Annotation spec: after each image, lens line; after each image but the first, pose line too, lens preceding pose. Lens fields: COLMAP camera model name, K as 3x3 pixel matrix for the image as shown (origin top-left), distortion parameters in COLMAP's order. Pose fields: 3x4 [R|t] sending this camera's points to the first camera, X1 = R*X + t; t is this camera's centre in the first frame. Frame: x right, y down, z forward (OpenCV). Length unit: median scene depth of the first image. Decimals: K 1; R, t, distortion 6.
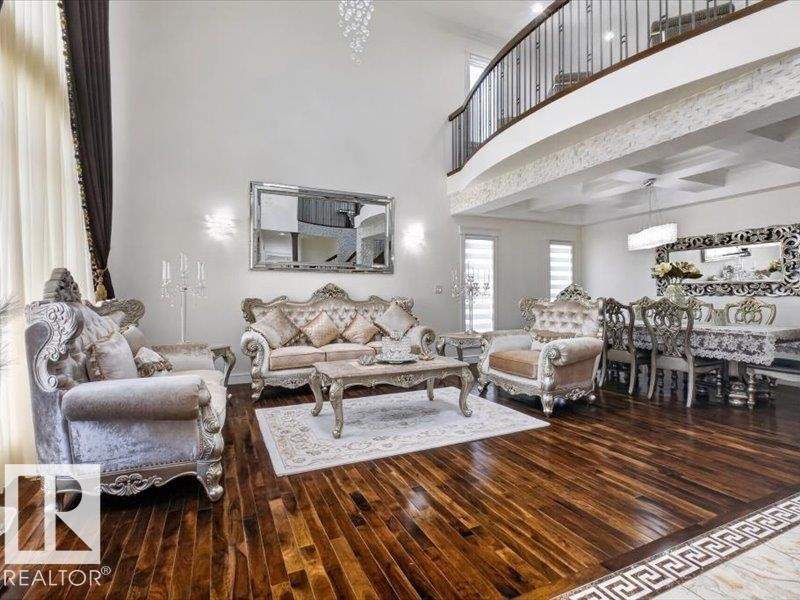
lens RADIAL K [[397.2, 0, 398.2], [0, 397.2, 300.8], [0, 0, 1]] dist [-0.012966, 0.004863]
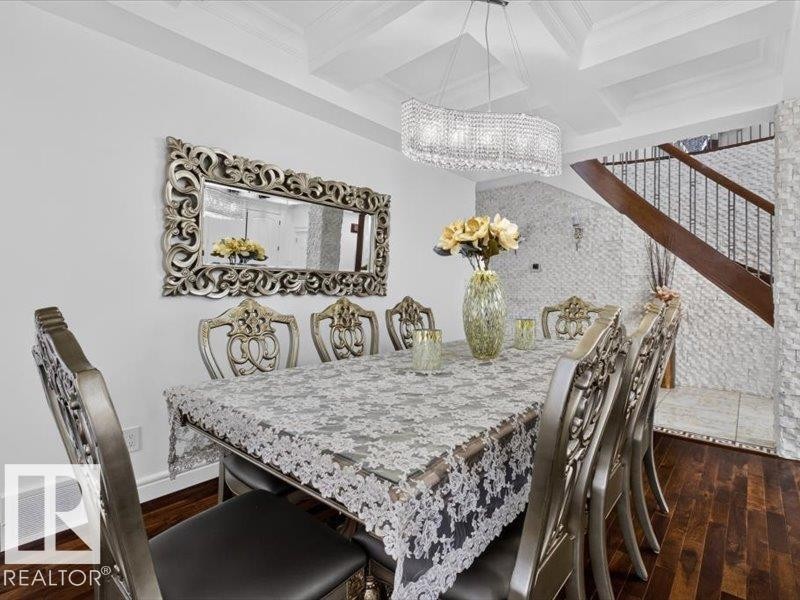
lens RADIAL K [[397.2, 0, 397.6], [0, 397.2, 302.7], [0, 0, 1]] dist [-0.012966, 0.004863]
pose [[-0.394307, -0.021792, 0.918720, 0.283609], [0.011158, 0.999532, 0.028498, -0.016260], [-0.918911, 0.021488, -0.393879, 1.081360]]
